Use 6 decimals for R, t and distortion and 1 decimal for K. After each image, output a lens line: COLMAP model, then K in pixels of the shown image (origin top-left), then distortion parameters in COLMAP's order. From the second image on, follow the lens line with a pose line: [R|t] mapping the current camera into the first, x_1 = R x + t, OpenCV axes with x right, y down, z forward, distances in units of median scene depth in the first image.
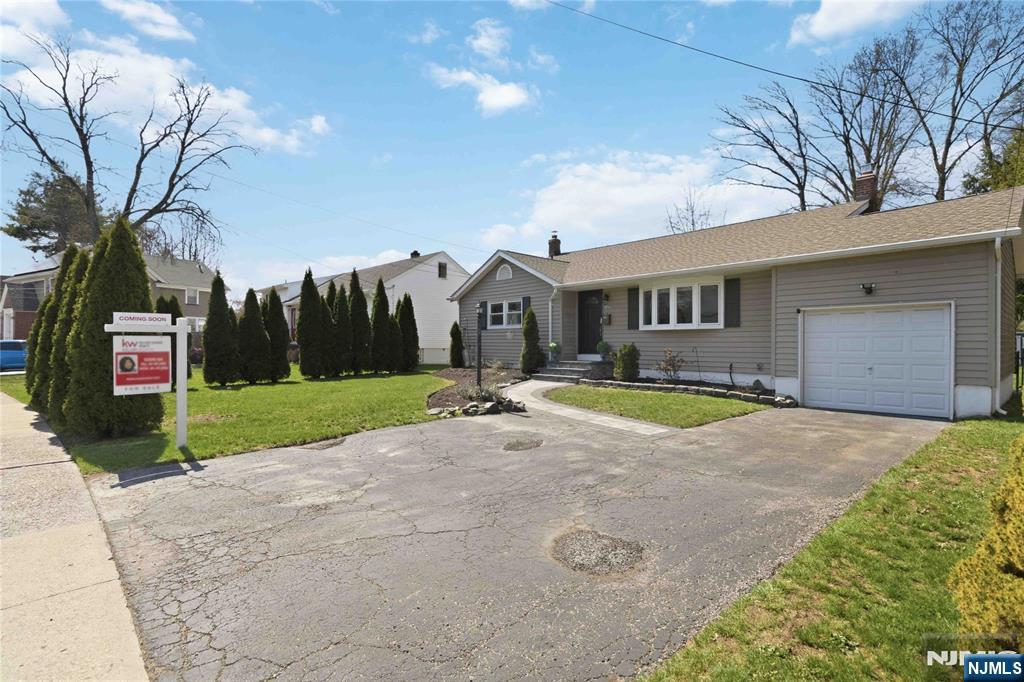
lens RADIAL K [[489.8, 0, 516.1], [0, 489.8, 345.4], [0, 0, 1]] dist [0.000154, -0.000222]
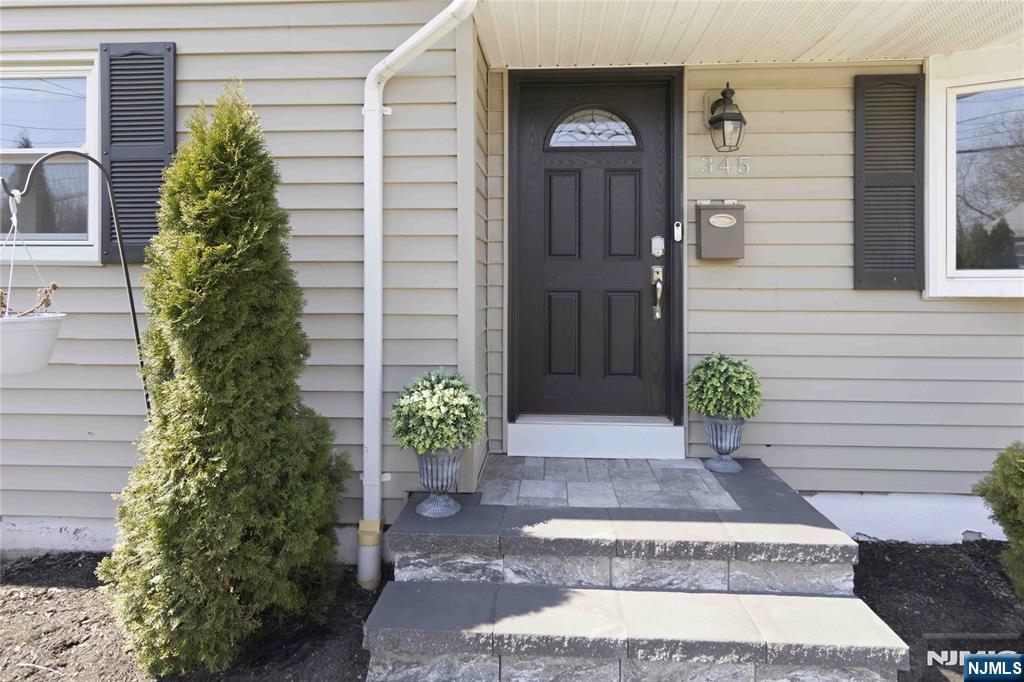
lens RADIAL K [[578.9, 0, 512.1], [0, 578.9, 294.9], [0, 0, 1]] dist [0.001030, 0.000016]
pose [[0.718785, -0.002249, 0.695229, -0.024567], [-0.001196, 0.999989, 0.004472, -0.036836], [-0.695231, -0.004046, 0.718775, 1.073548]]
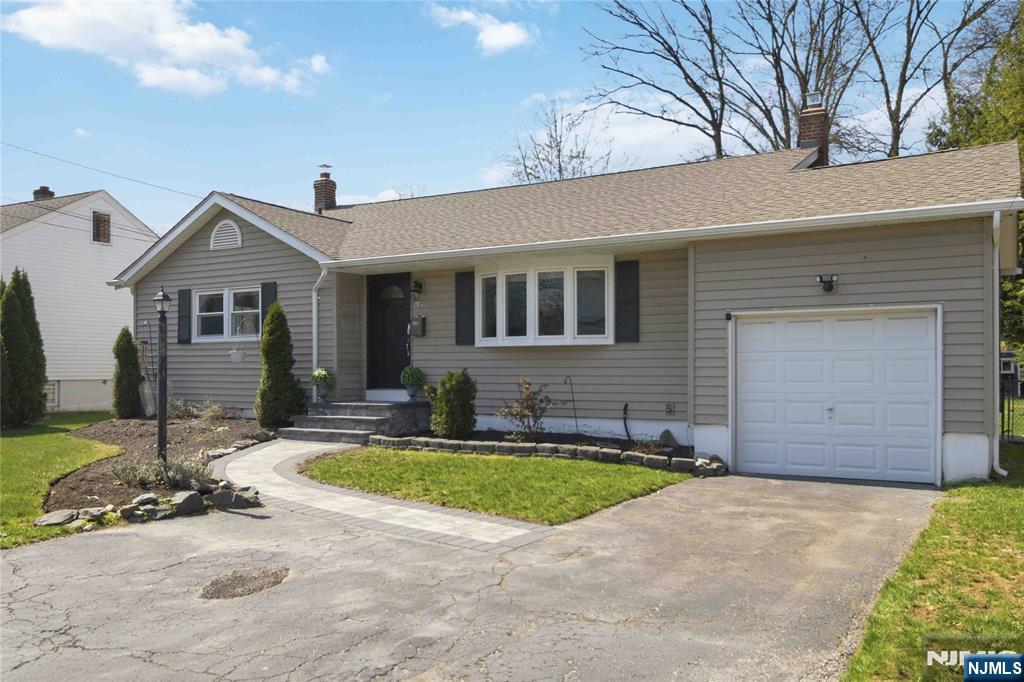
lens RADIAL K [[847.9, 0, 512.6], [0, 847.9, 372.2], [0, 0, 1]] dist [-0.013830, -0.007021]
pose [[0.957994, -0.003886, 0.286763, 0.014006], [0.003532, 0.999992, 0.001751, -0.003468], [-0.286768, -0.000664, 0.958000, 0.058517]]
